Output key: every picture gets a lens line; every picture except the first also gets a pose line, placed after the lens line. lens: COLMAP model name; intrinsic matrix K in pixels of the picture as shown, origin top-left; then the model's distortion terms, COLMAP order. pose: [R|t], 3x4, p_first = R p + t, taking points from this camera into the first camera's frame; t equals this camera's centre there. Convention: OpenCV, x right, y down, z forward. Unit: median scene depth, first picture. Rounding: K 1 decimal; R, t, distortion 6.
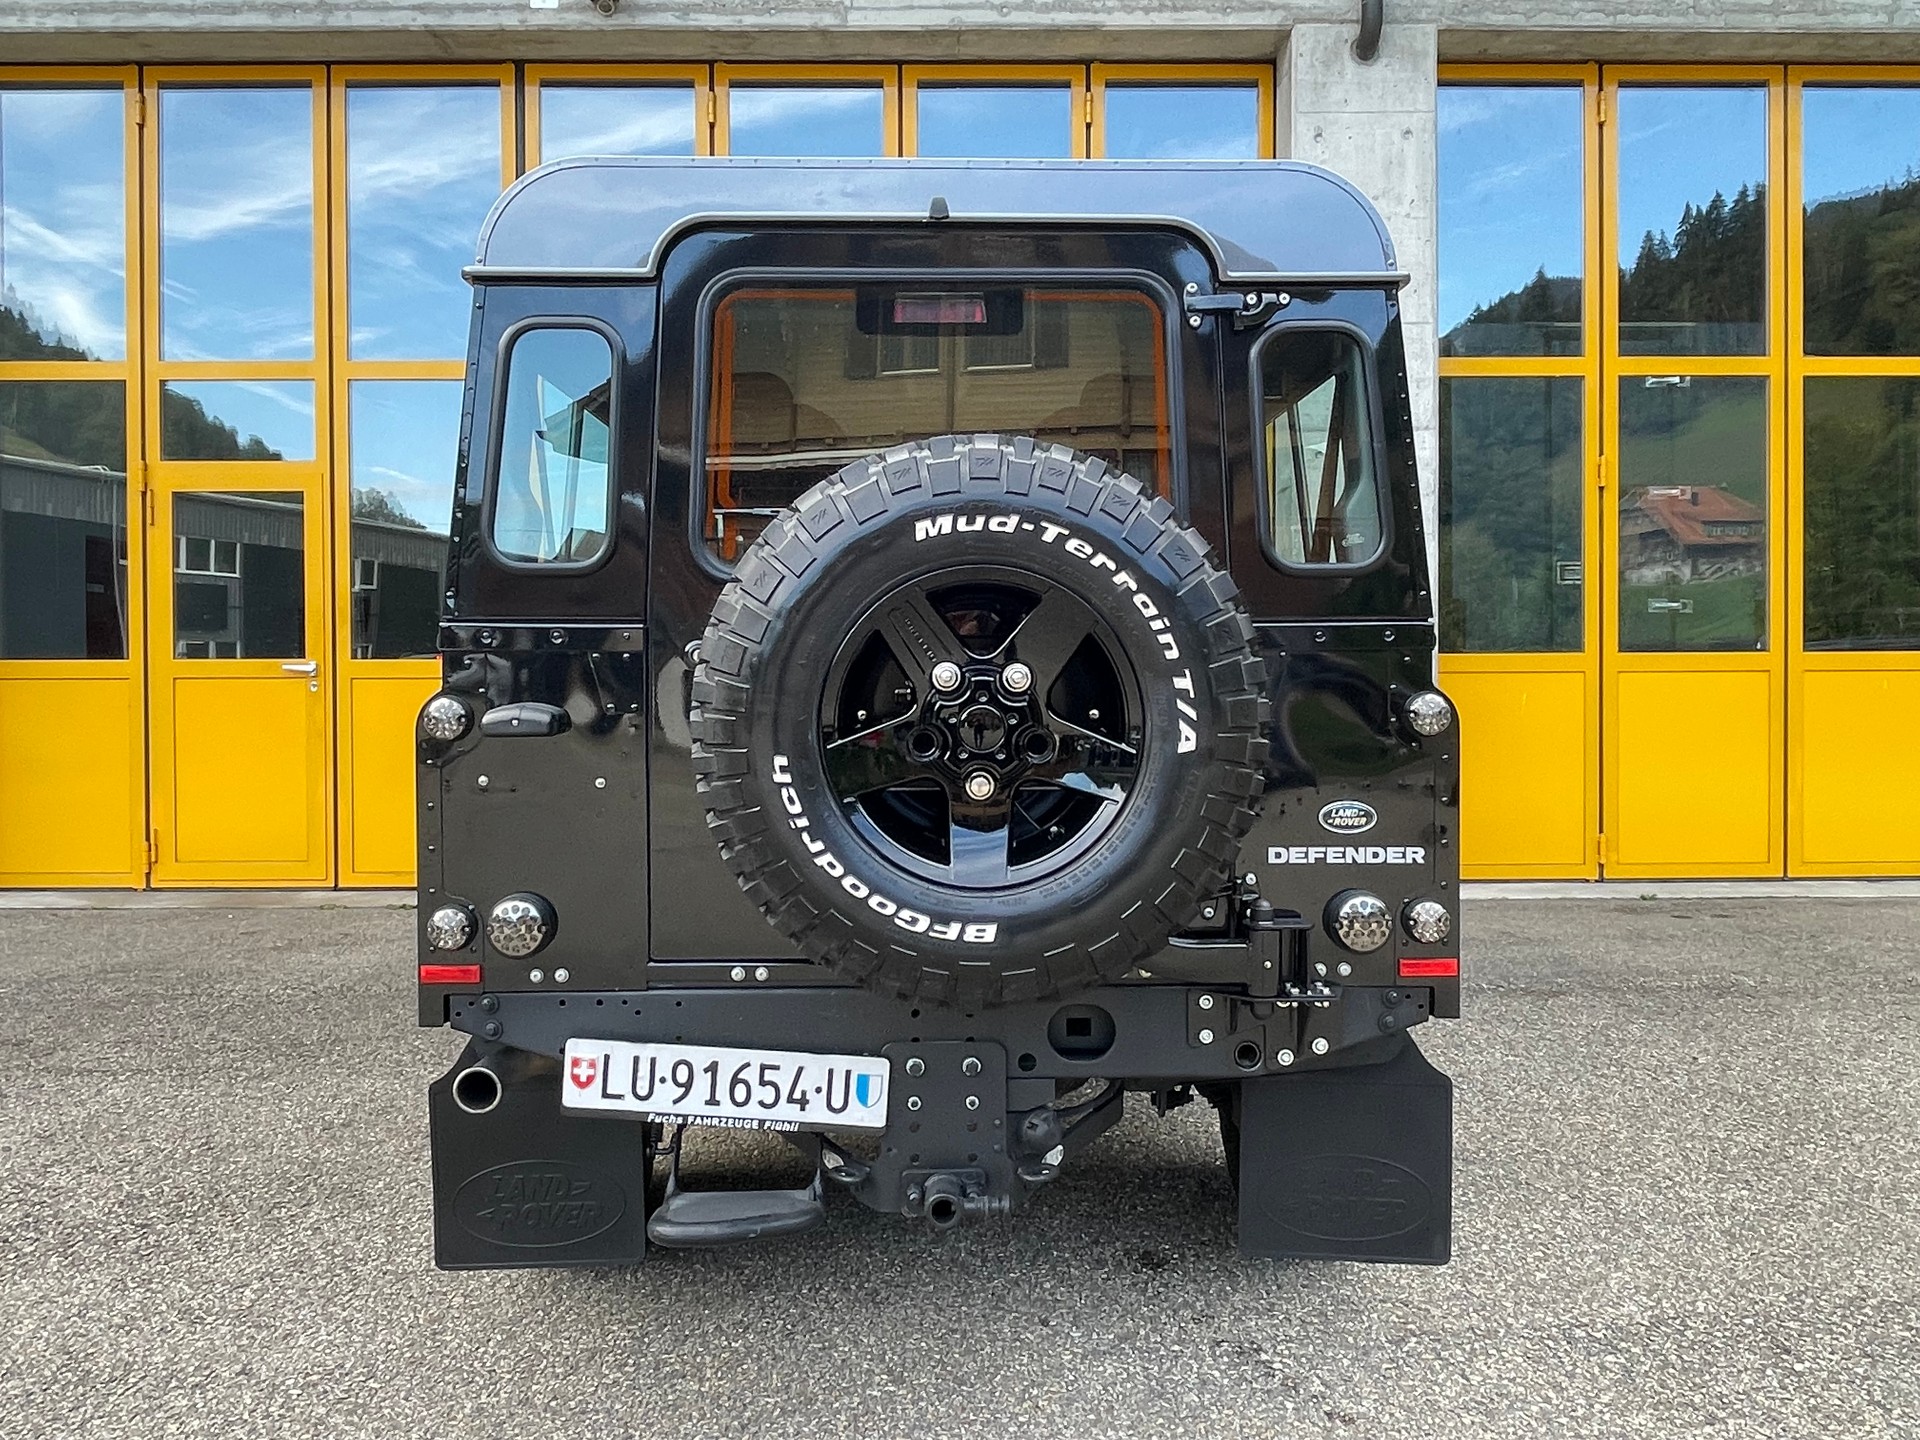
lens RADIAL K [[1476.9, 0, 958.0], [0, 1476.9, 706.3], [0, 0, 1]] dist [0.029622, -0.046108]
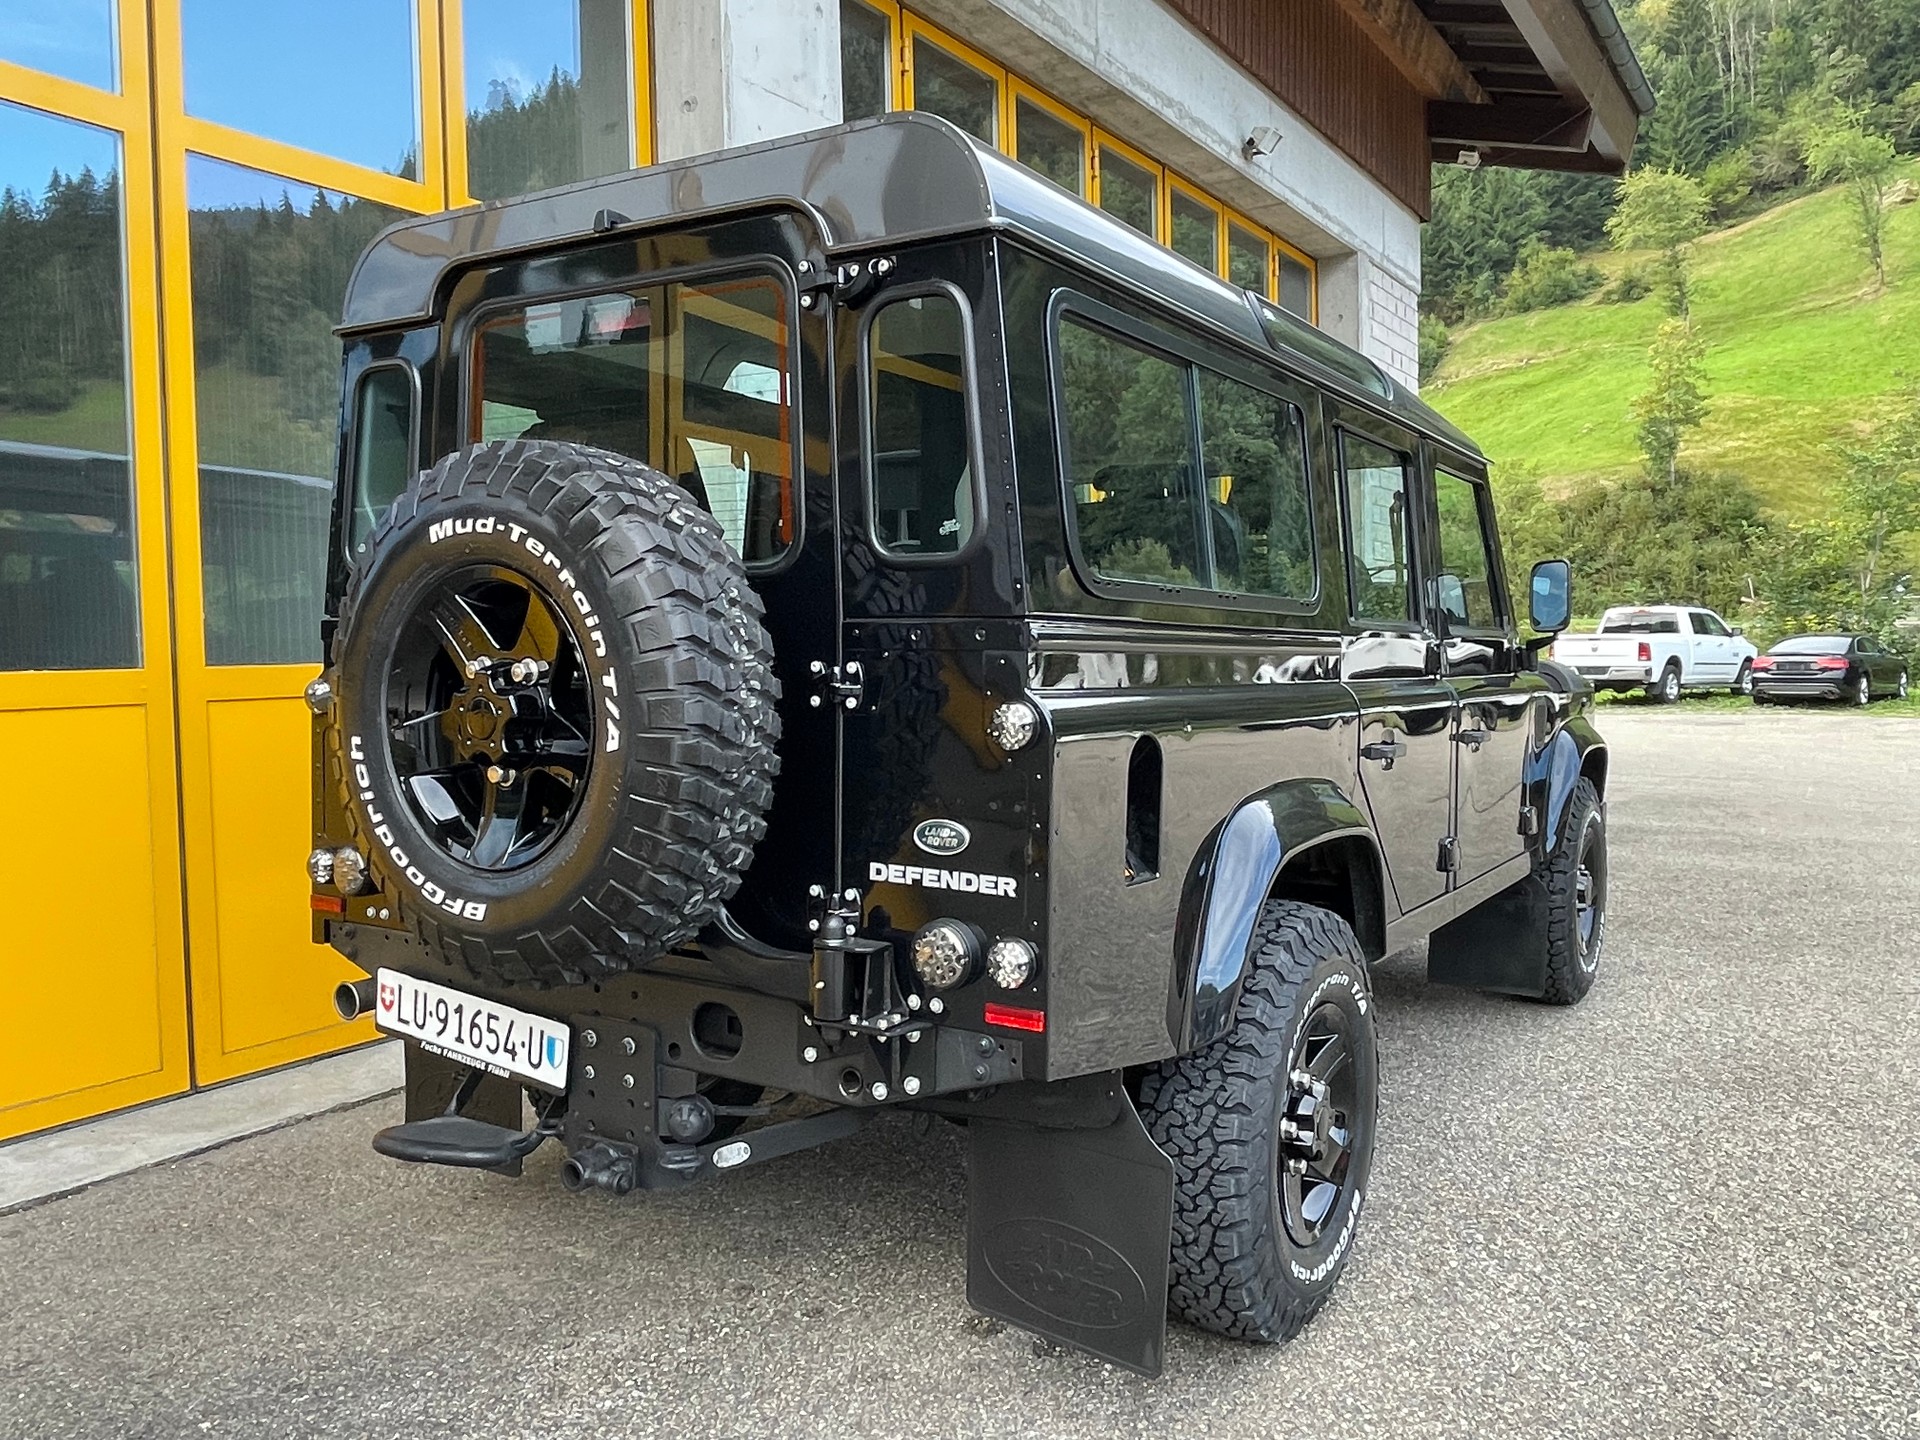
lens RADIAL K [[1476.9, 0, 954.3], [0, 1476.9, 708.5], [0, 0, 1]] dist [0.029622, -0.046108]
pose [[0.831243, 0.035490, -0.554775, 0.258006], [-0.030441, 0.999369, 0.018321, -0.006474], [0.555075, 0.001659, 0.831799, 0.088156]]
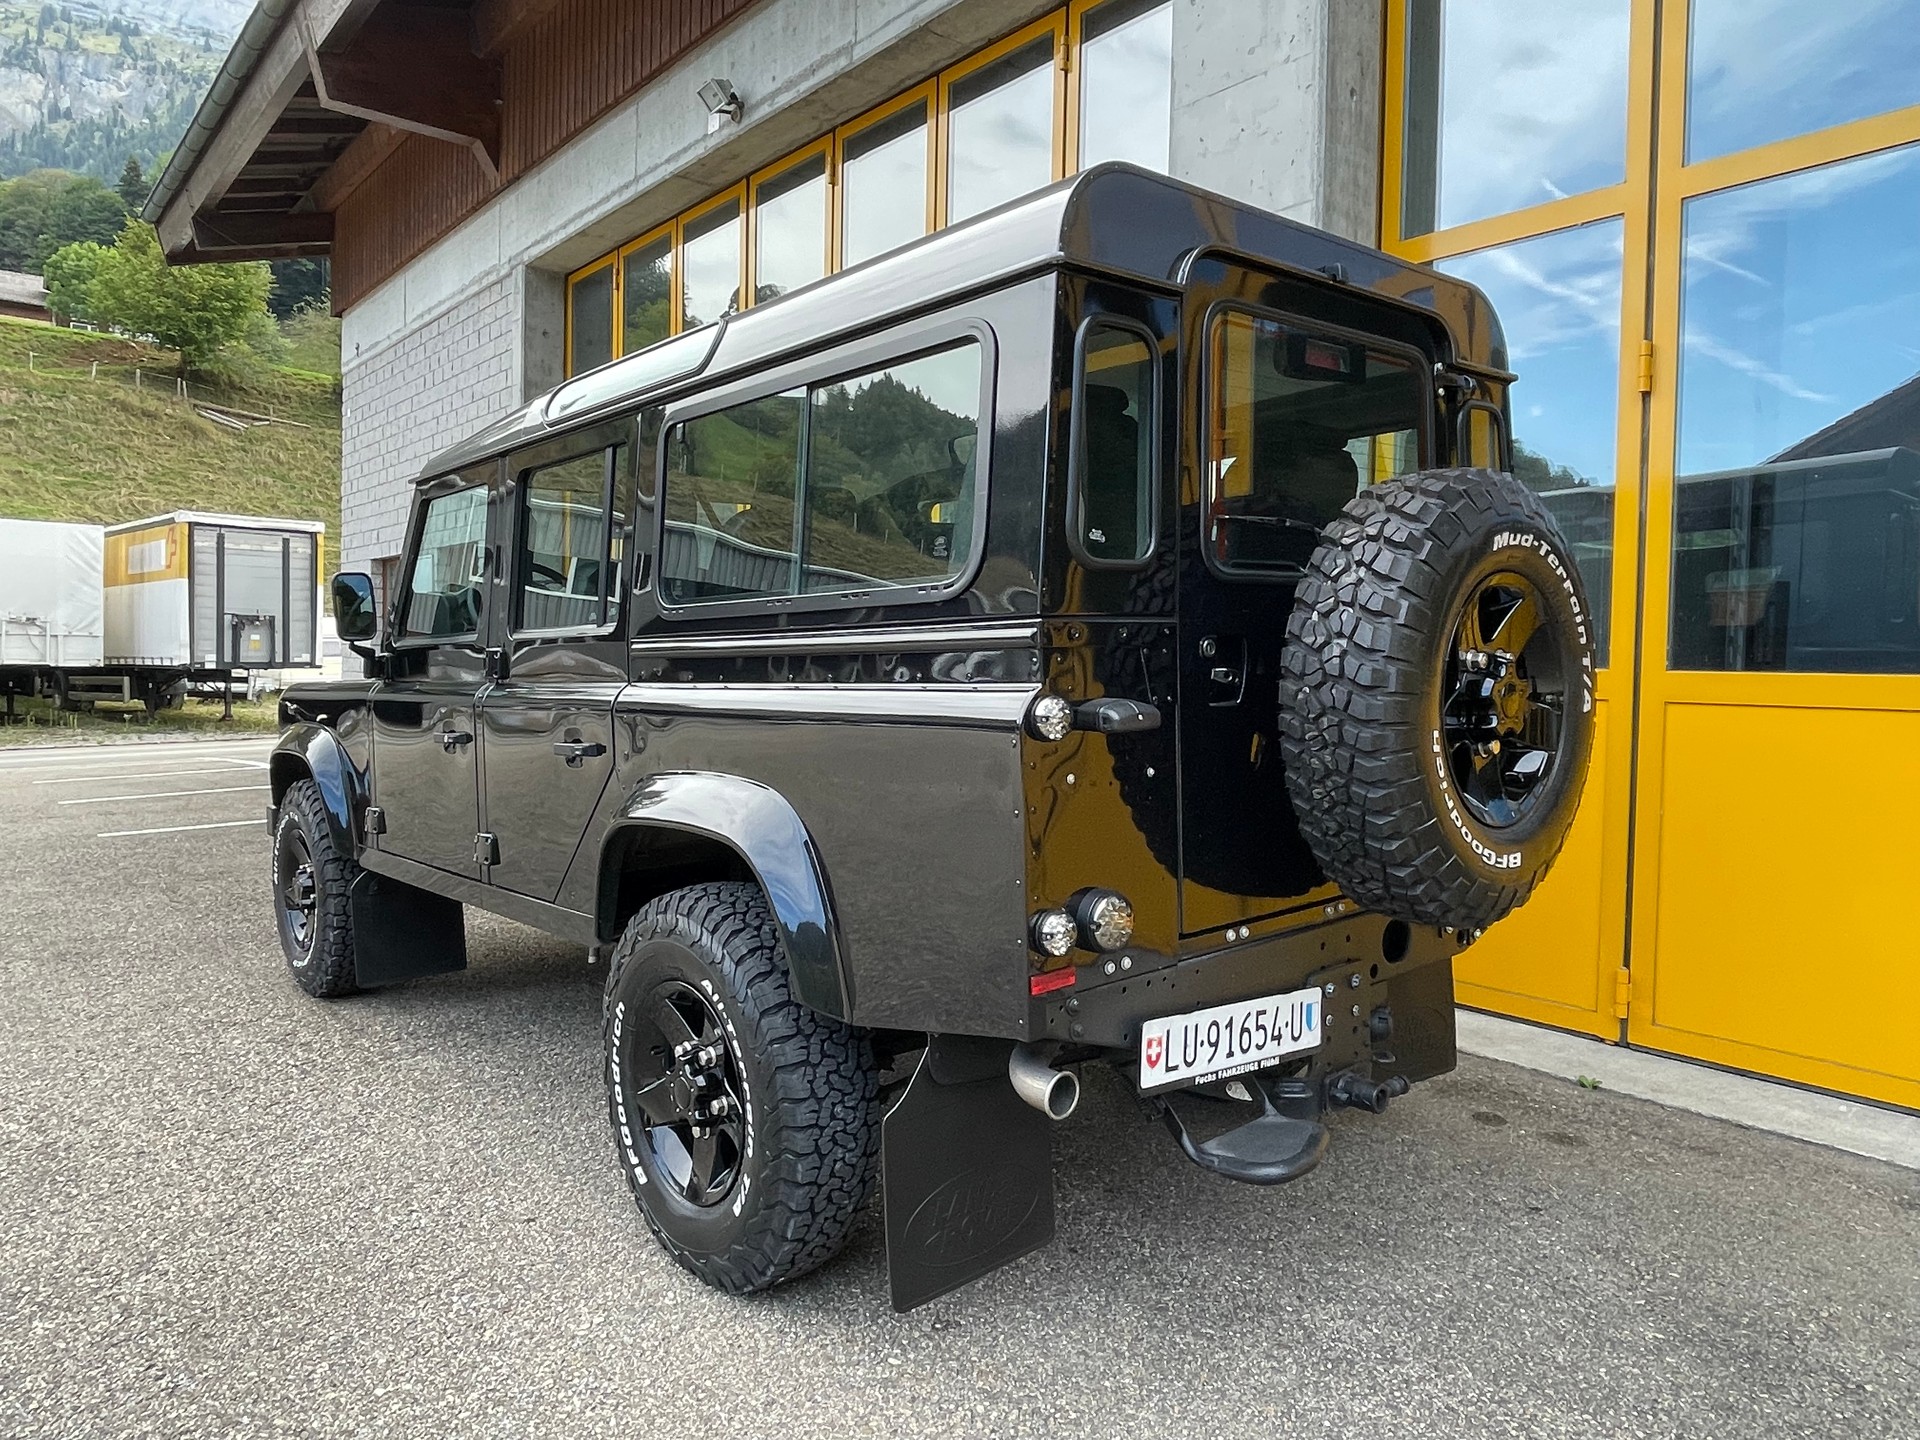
lens RADIAL K [[1289.0, 0, 956.6], [0, 1289.0, 713.6], [0, 0, 1]] dist [0.021643, -0.000701]
pose [[0.764533, -0.045359, 0.642987, -0.310161], [0.040742, 0.998927, 0.022025, -0.005143], [-0.643296, 0.009357, 0.765561, 0.131143]]
